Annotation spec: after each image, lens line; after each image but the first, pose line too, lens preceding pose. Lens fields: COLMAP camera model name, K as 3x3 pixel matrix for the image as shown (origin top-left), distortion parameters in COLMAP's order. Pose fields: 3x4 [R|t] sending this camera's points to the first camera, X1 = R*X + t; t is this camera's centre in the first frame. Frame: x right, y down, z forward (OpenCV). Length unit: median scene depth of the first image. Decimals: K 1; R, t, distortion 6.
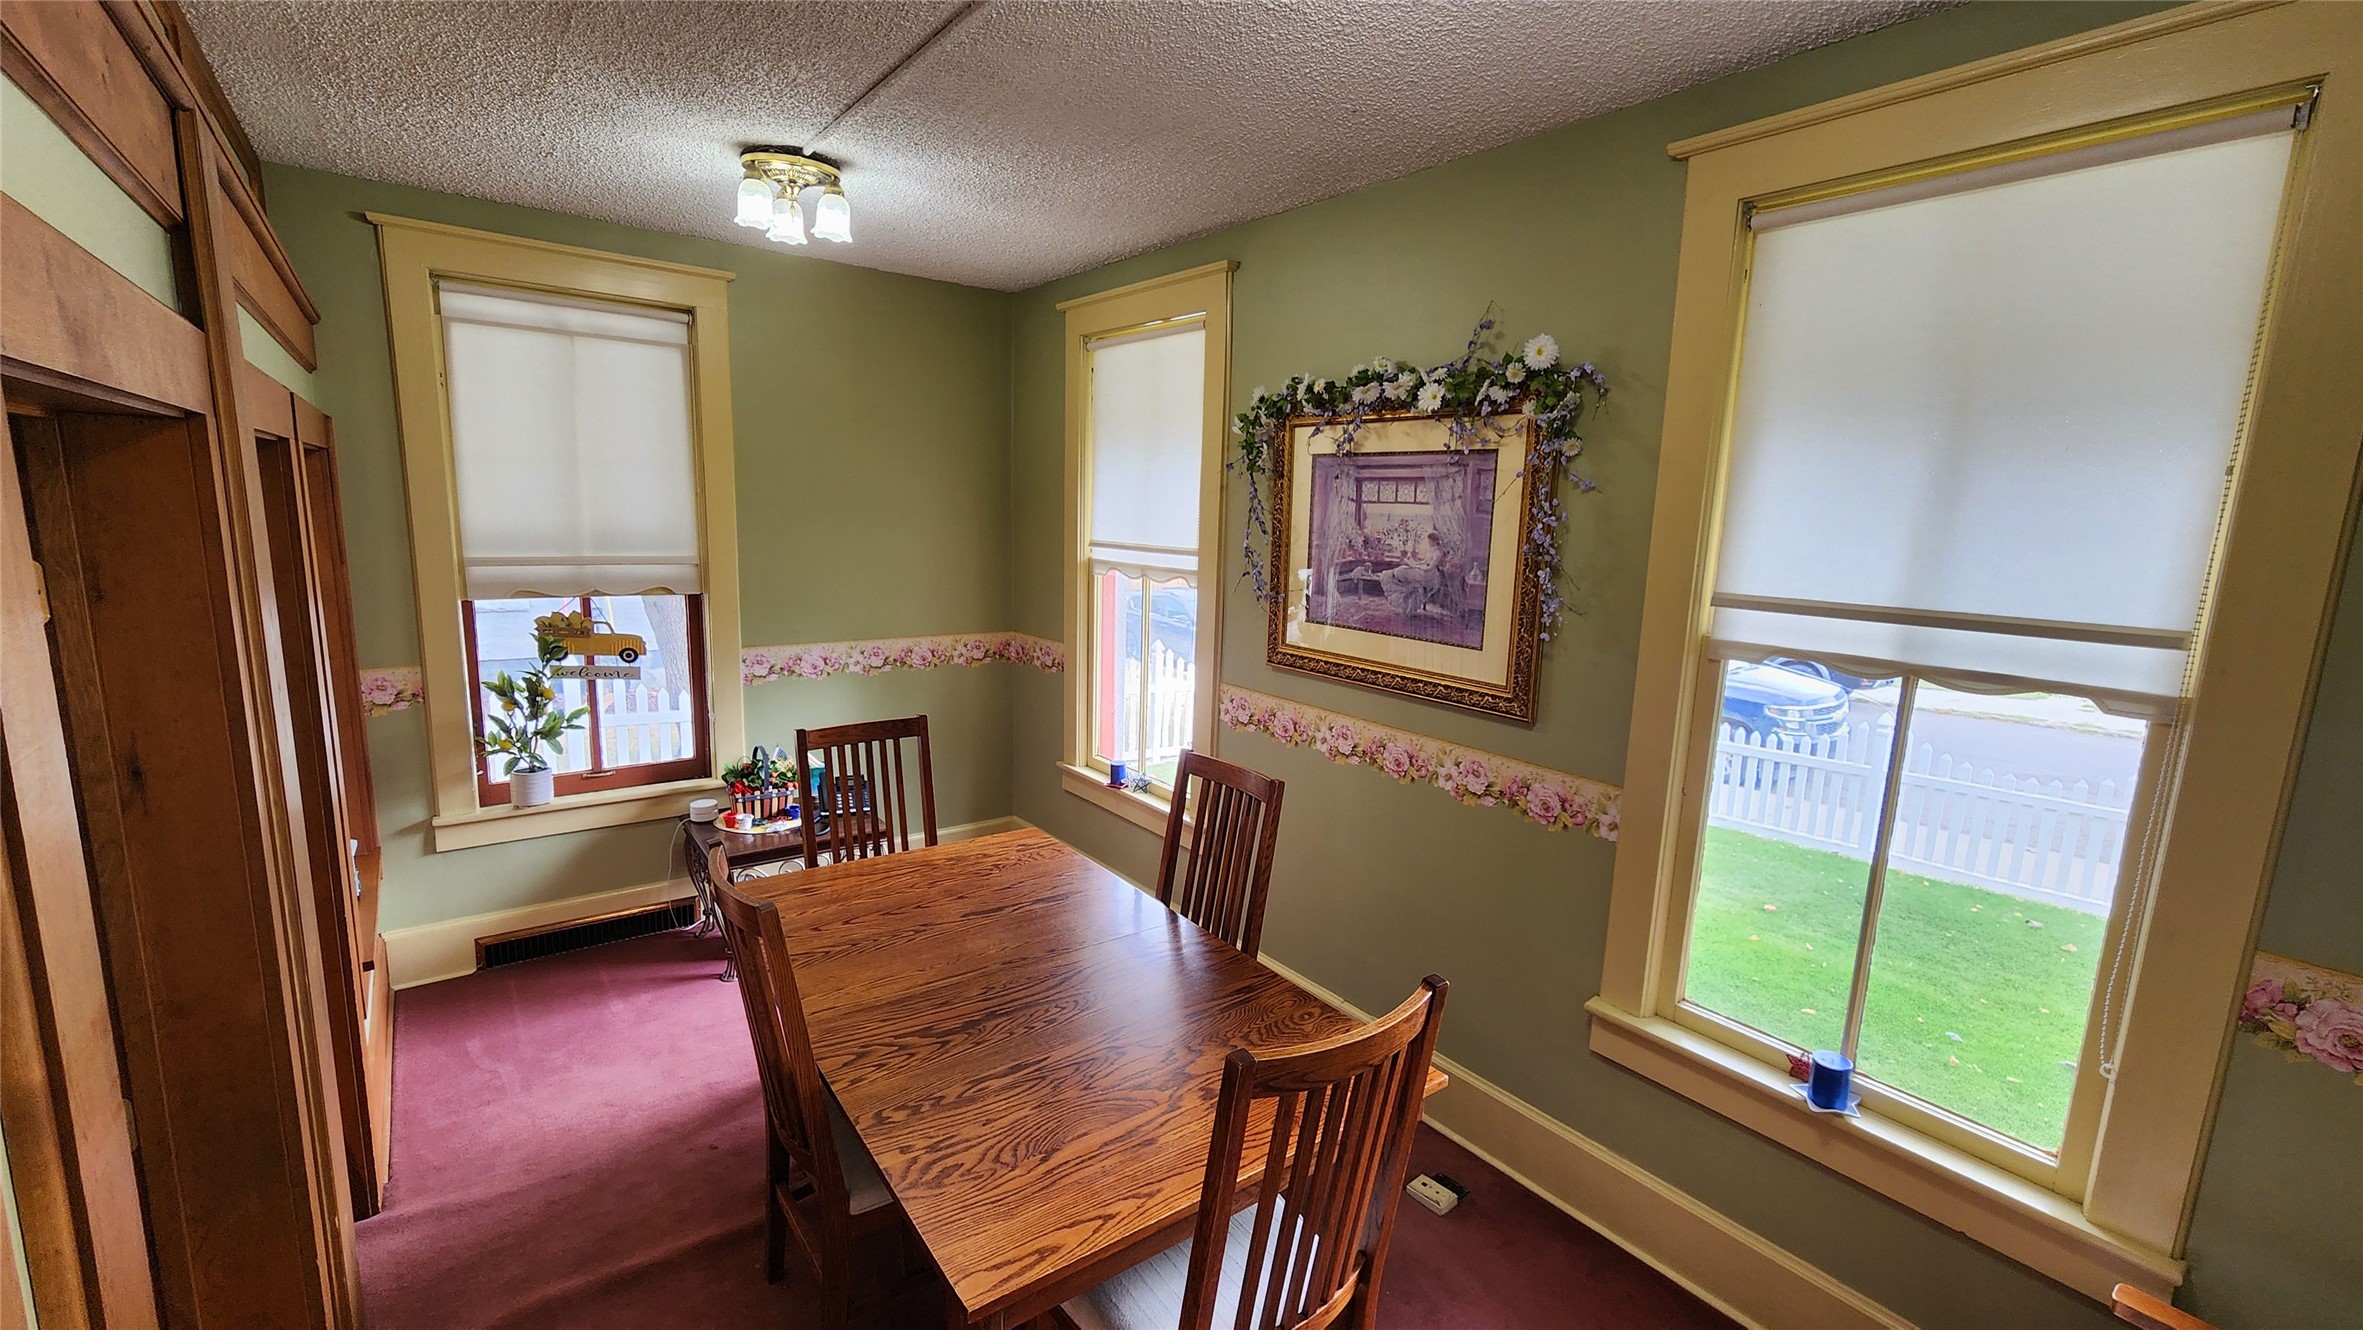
lens RADIAL K [[964.9, 0, 1178.0], [0, 964.9, 664.5], [0, 0, 1]] dist [-0.001417, 0.000545]
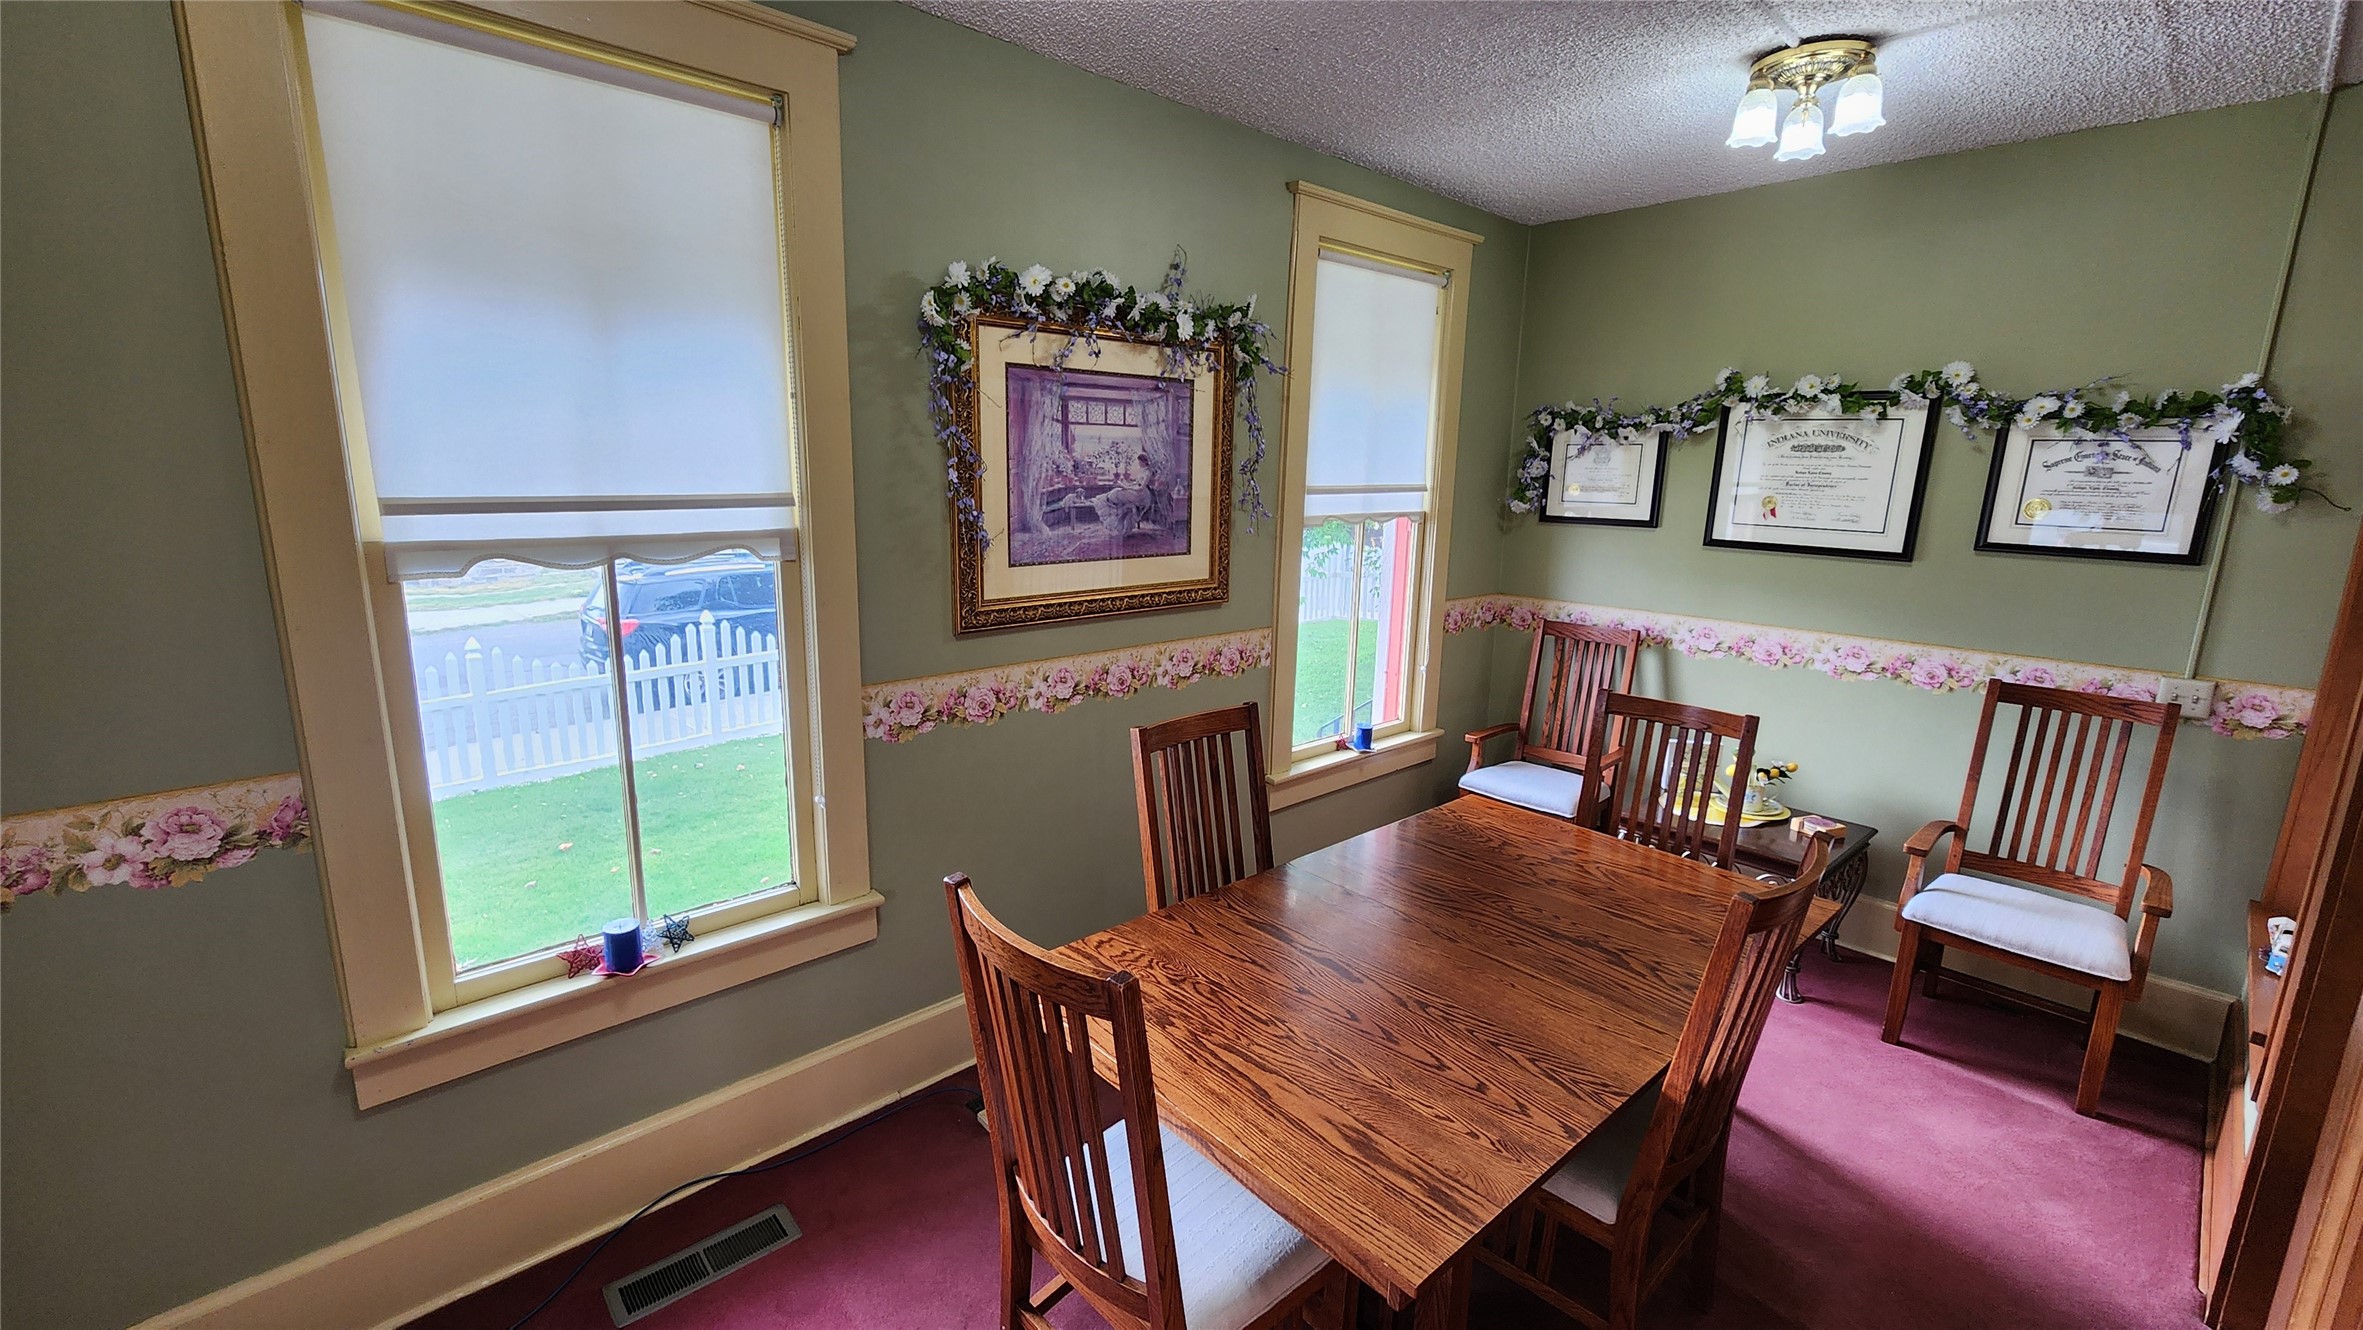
lens RADIAL K [[964.9, 0, 1231.1], [0, 964.9, 641.6], [0, 0, 1]] dist [-0.001417, 0.000545]
pose [[-0.095996, -0.247989, 0.963995, -0.754677], [0.117129, 0.958925, 0.258348, -0.187895], [-0.988466, 0.137712, -0.063006, 0.934702]]
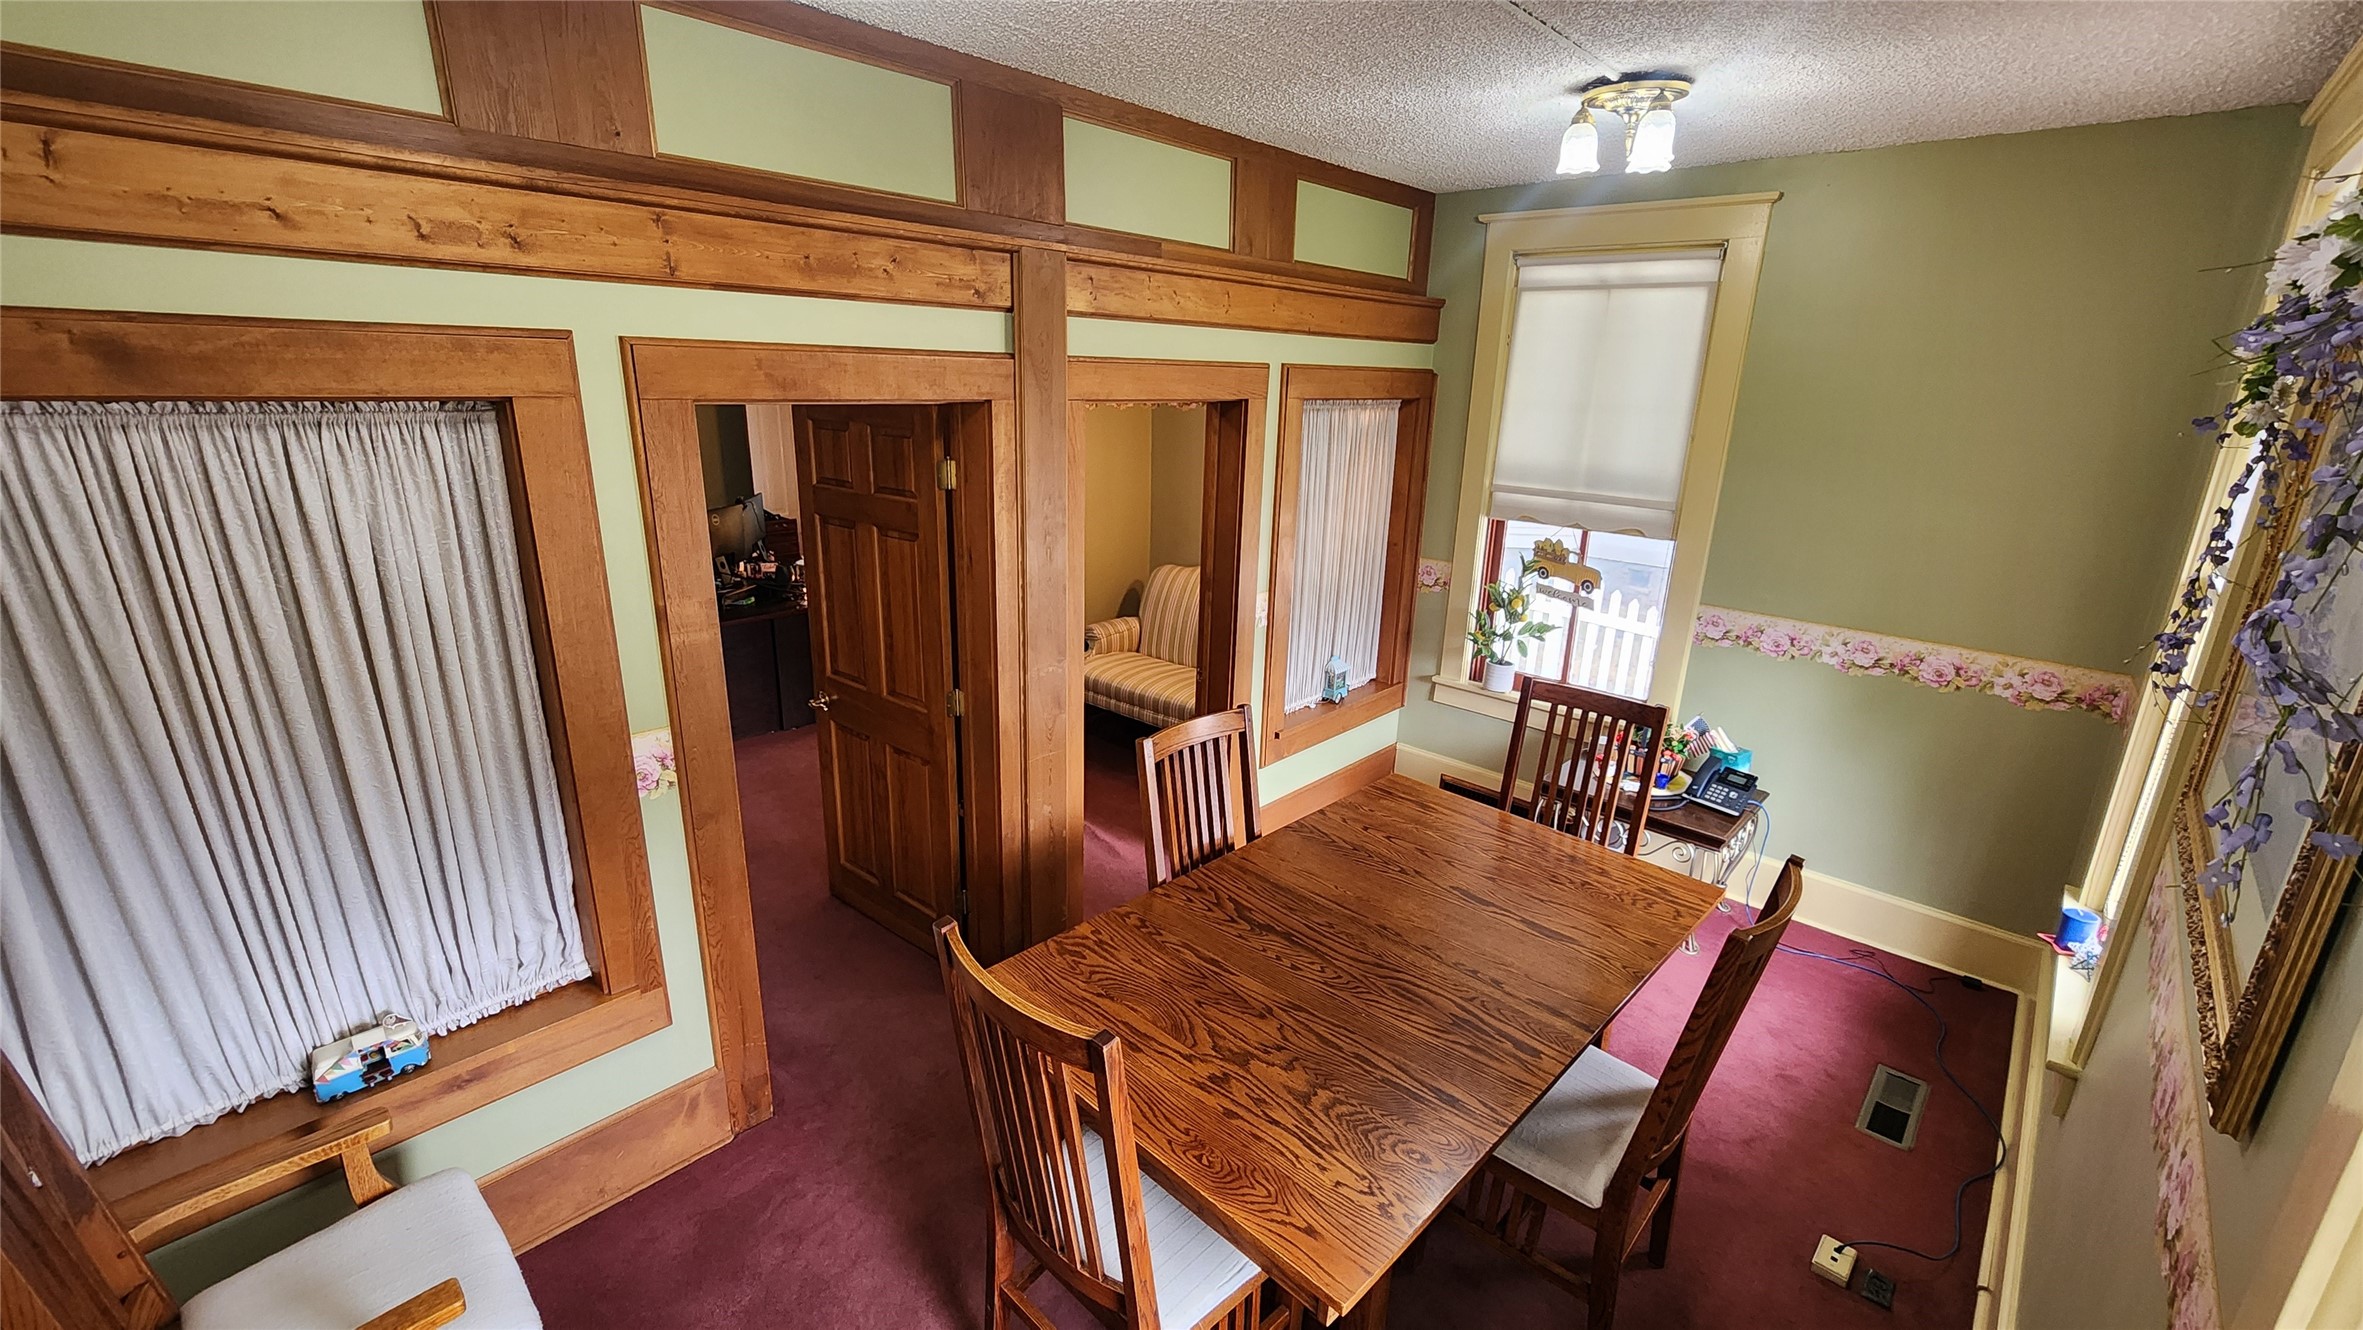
lens RADIAL K [[964.9, 0, 1182.5], [0, 964.9, 670.4], [0, 0, 1]] dist [-0.001417, 0.000545]
pose [[0.158839, 0.260495, -0.952320, 0.498544], [-0.190452, 0.954533, 0.229334, -0.097937], [0.968761, 0.144944, 0.201229, 0.421182]]
